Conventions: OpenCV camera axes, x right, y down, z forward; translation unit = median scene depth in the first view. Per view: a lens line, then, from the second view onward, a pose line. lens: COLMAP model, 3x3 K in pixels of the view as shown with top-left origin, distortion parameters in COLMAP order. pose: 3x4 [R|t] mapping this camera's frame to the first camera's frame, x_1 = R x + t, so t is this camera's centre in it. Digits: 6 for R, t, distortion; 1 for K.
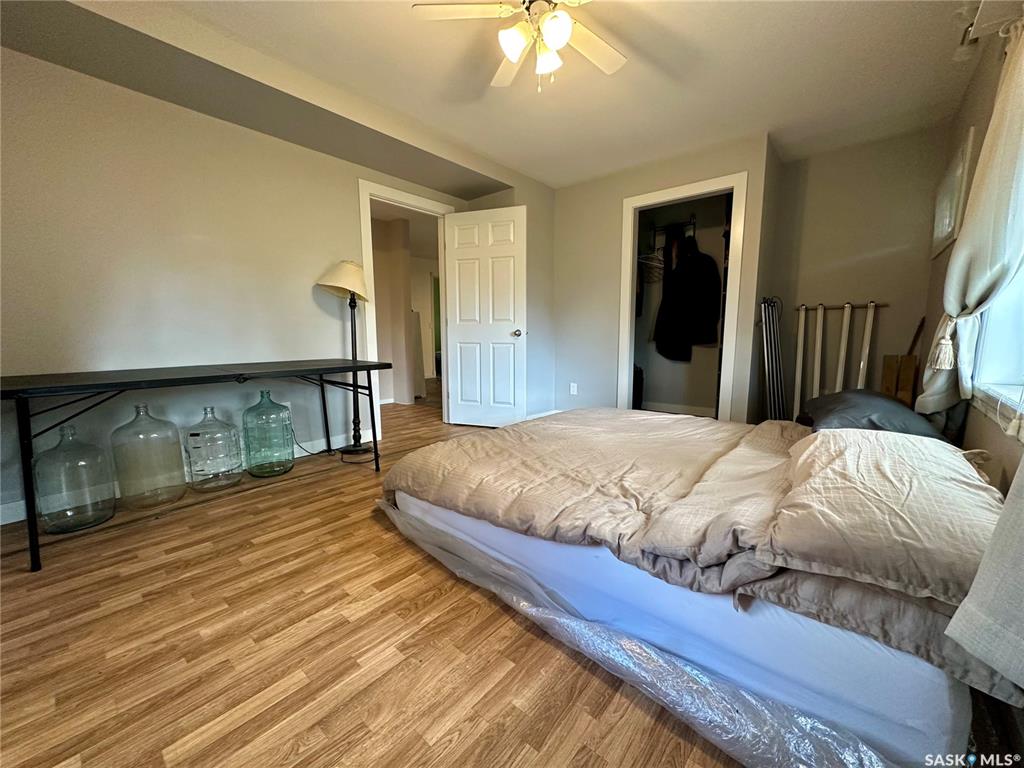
lens RADIAL K [[406.8, 0, 511.6], [0, 406.8, 383.6], [0, 0, 1]] dist [0.000744, -0.000010]
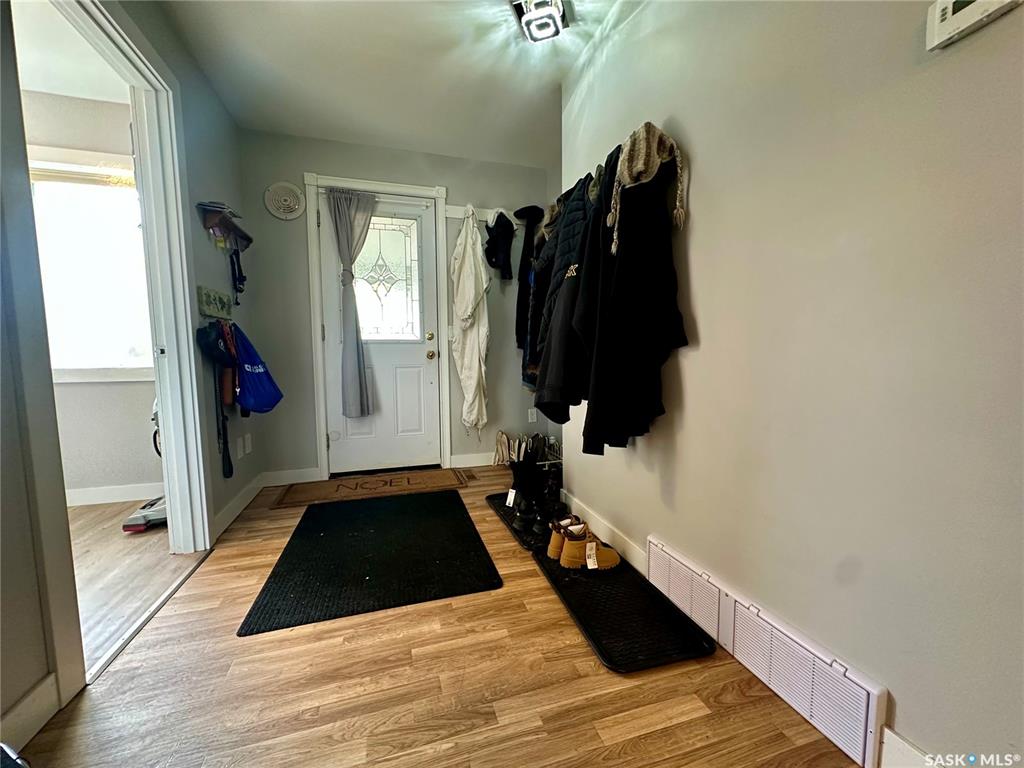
lens RADIAL K [[406.8, 0, 511.1], [0, 406.8, 386.1], [0, 0, 1]] dist [0.000744, -0.000010]
pose [[-0.842778, -0.041789, 0.536637, -0.814528], [0.075354, 0.978004, 0.194501, -0.186090], [-0.532961, 0.204359, -0.821091, 1.720551]]
